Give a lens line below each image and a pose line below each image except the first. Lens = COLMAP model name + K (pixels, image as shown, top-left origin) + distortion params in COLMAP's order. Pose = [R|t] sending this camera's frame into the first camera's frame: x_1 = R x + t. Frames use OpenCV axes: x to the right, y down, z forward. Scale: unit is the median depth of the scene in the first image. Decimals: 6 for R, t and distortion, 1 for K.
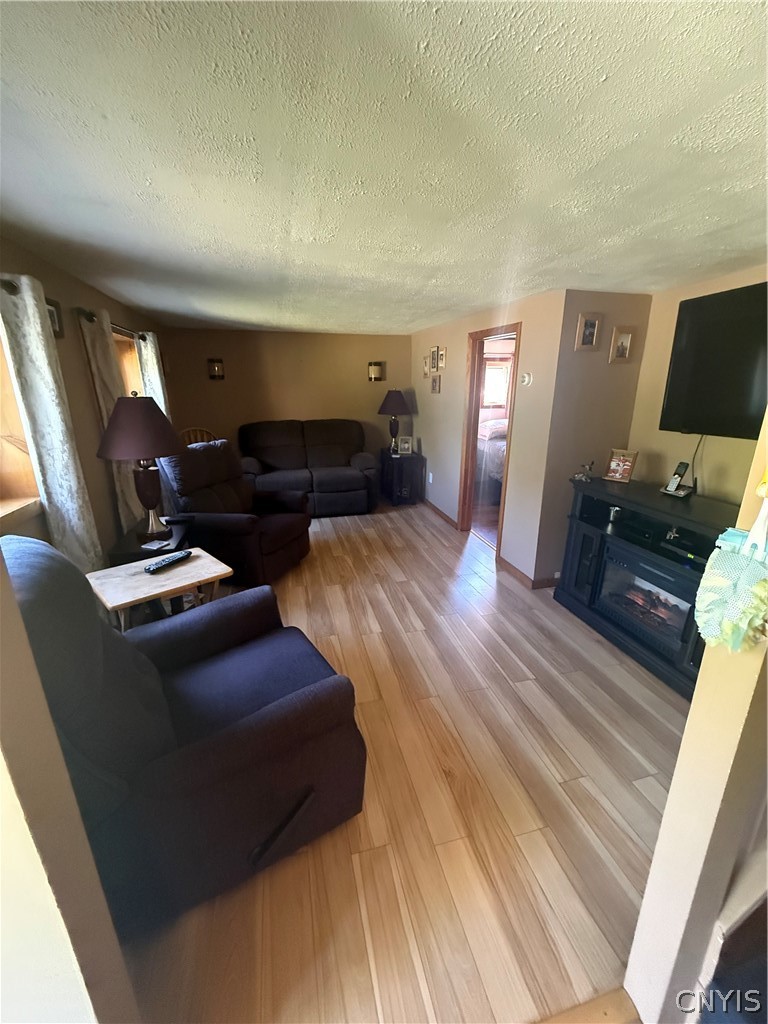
lens RADIAL K [[410.8, 0, 382.9], [0, 410.8, 510.1], [0, 0, 1]] dist [0.000814, 0.000240]
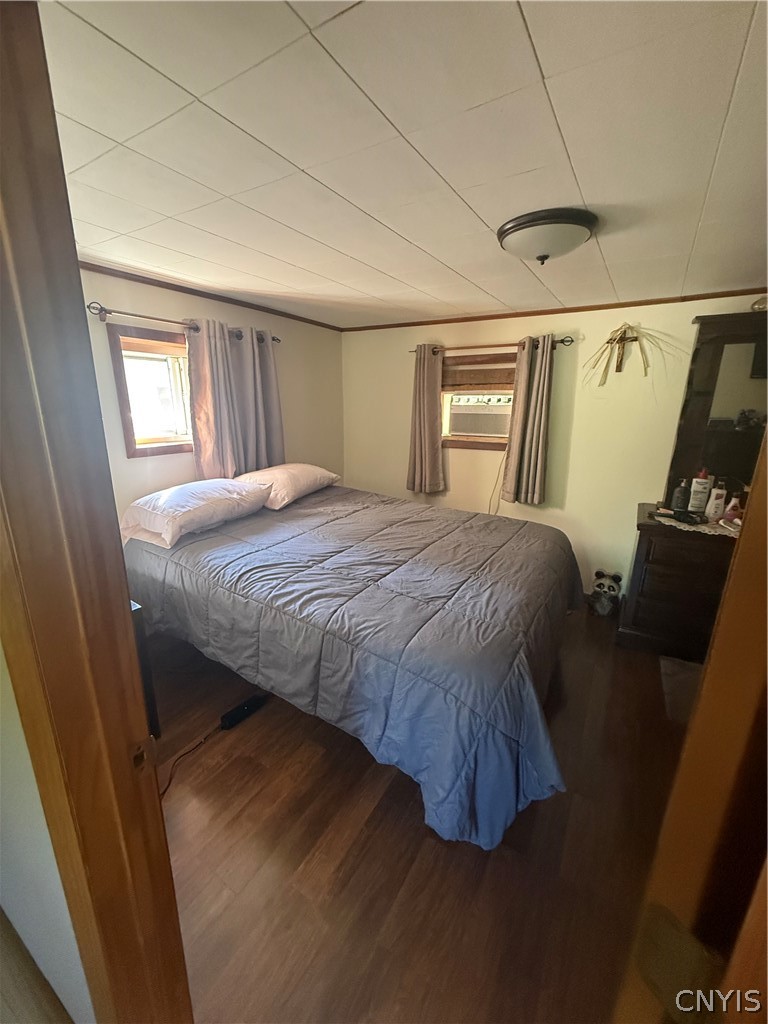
lens RADIAL K [[410.8, 0, 386.0], [0, 410.8, 515.8], [0, 0, 1]] dist [0.000814, 0.000240]
pose [[0.711875, -0.180117, 0.678816, 0.256204], [0.198202, 0.978788, 0.051857, -0.308539], [-0.673758, 0.097627, 0.732475, 1.031022]]
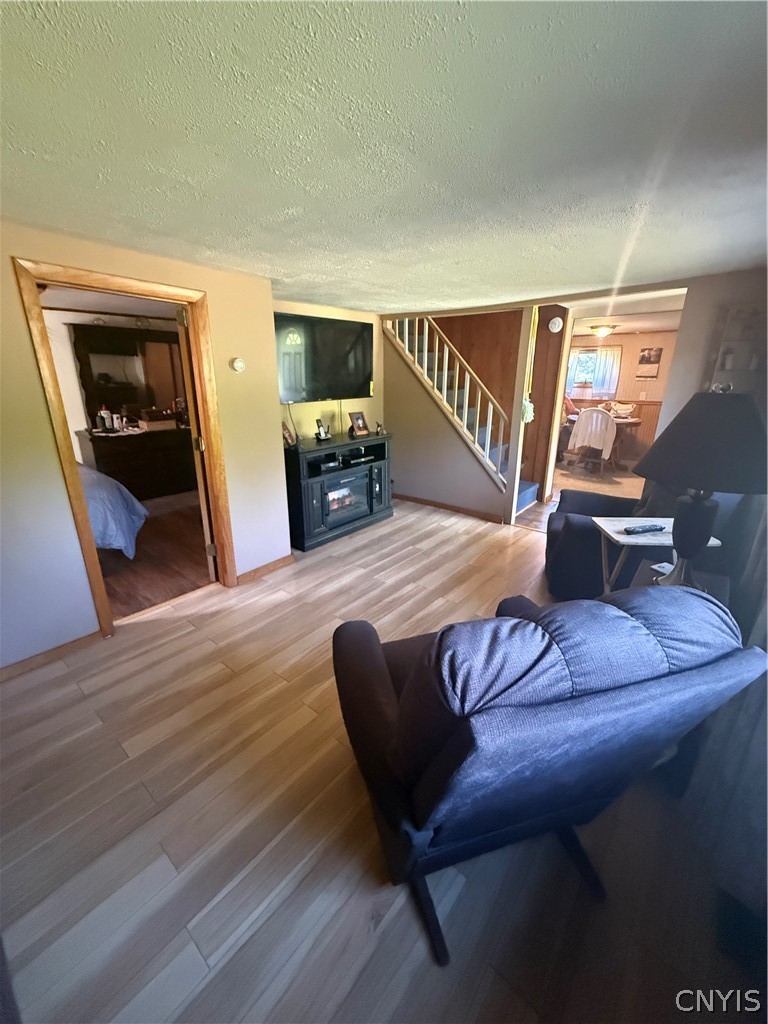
lens RADIAL K [[410.8, 0, 384.8], [0, 410.8, 512.8], [0, 0, 1]] dist [0.000814, 0.000240]
pose [[-0.593097, -0.262181, 0.761247, -0.568702], [0.228496, 0.851808, 0.471395, -0.371269], [-0.772027, 0.453525, -0.445297, 1.226675]]
